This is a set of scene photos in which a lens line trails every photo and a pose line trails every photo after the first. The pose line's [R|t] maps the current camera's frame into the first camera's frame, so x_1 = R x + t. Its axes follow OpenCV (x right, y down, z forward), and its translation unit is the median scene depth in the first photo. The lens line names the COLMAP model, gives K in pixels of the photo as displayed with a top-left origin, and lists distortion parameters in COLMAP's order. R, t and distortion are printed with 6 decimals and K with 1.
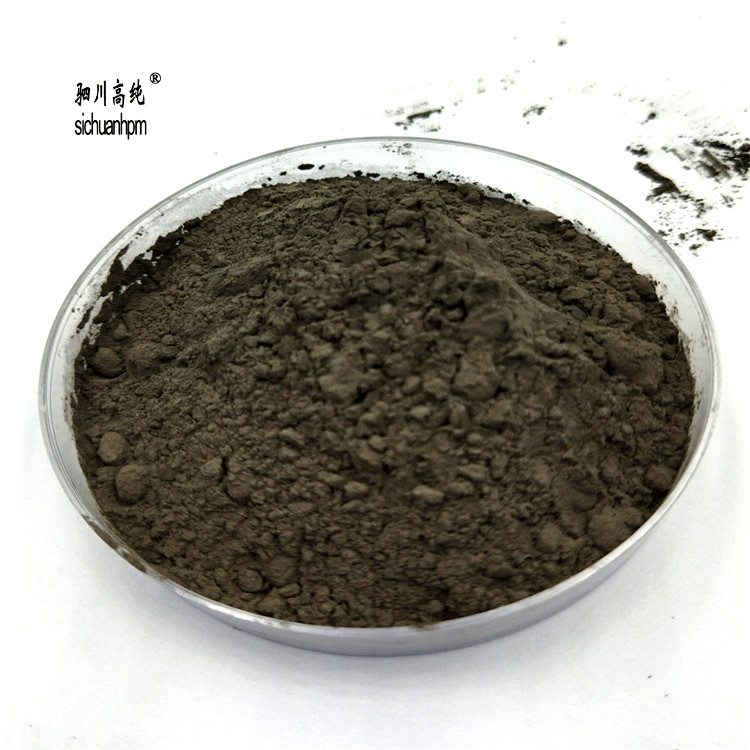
lens RADIAL K [[1032.1, 0, 374.8], [0, 1032.1, 434.9], [0, 0, 1]] dist [-0.003983, -0.023365]
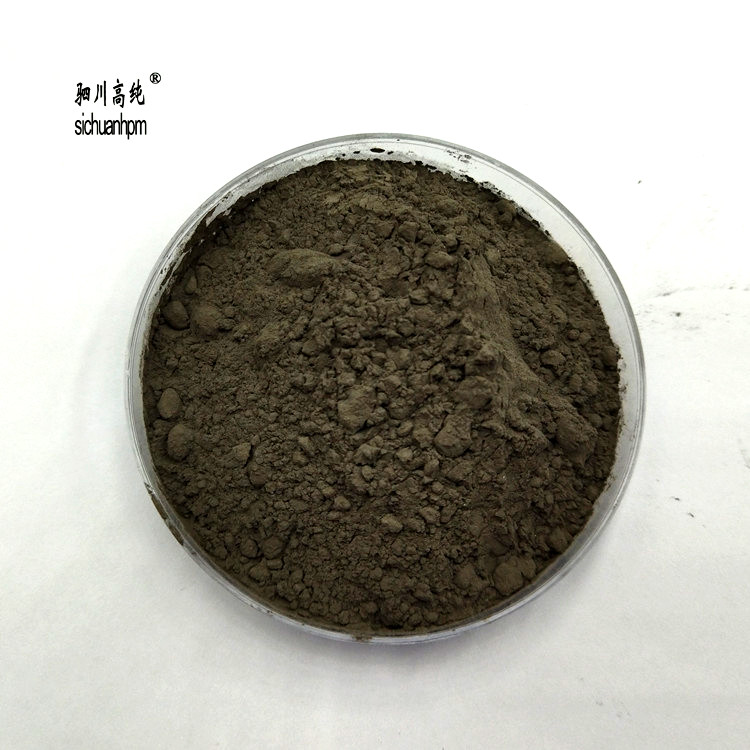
lens RADIAL K [[1032.1, 0, 374.8], [0, 1032.1, 434.9], [0, 0, 1]] dist [-0.003983, -0.023365]
pose [[0.952510, 0.287438, 0.100514, -0.127232], [-0.303947, 0.917466, 0.256657, -0.357504], [-0.018445, -0.275019, 0.961262, -0.250573]]
